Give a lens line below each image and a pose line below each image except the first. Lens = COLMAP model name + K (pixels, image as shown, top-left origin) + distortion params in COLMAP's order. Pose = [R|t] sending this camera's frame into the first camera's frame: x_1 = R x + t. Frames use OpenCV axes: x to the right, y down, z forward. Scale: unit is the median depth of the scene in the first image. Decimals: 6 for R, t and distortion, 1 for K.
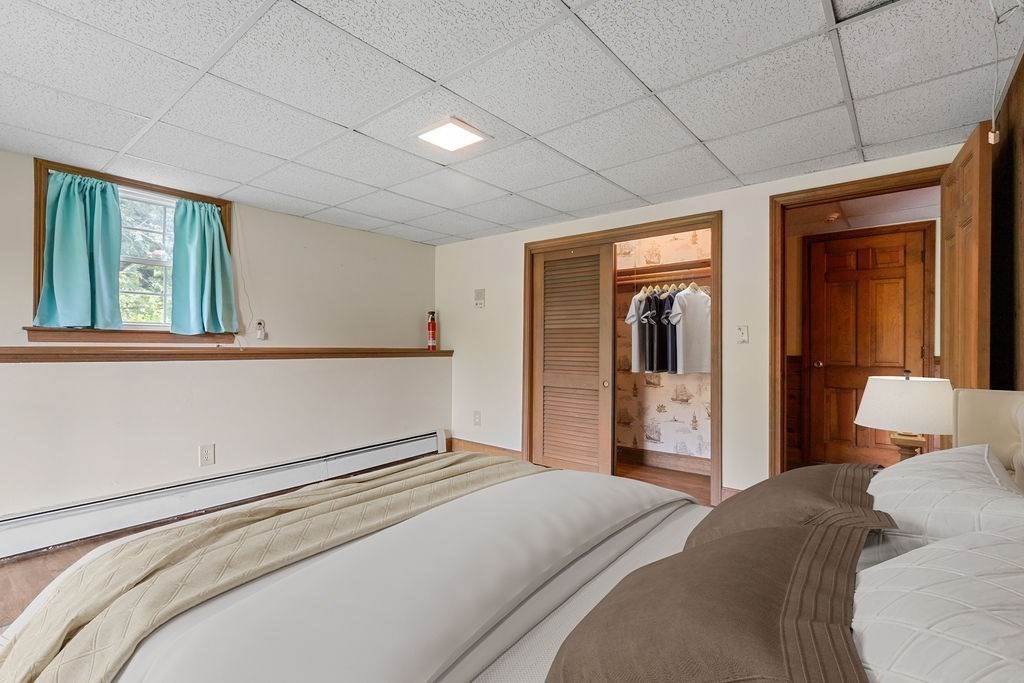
lens RADIAL K [[465.2, 0, 509.6], [0, 465.2, 346.5], [0, 0, 1]] dist [-0.002894, -0.000473]
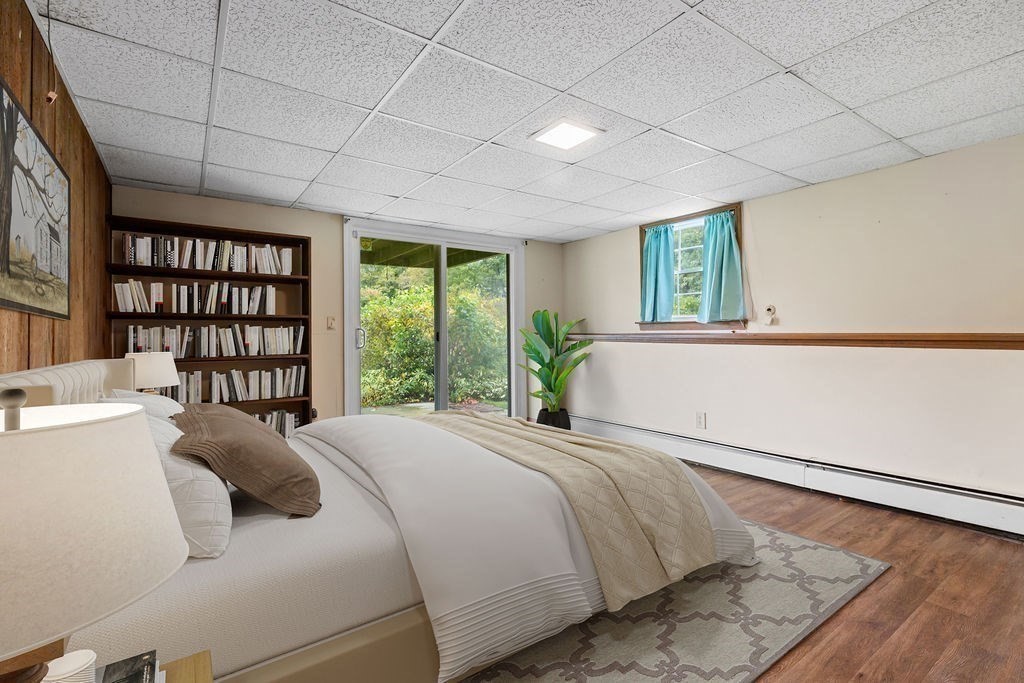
lens RADIAL K [[465.2, 0, 508.1], [0, 465.2, 332.3], [0, 0, 1]] dist [-0.002894, -0.000473]
pose [[-0.265271, -0.005154, -0.964160, 0.632460], [0.006043, 0.999957, -0.007008, 0.004230], [0.964155, -0.007686, -0.265228, 0.776370]]
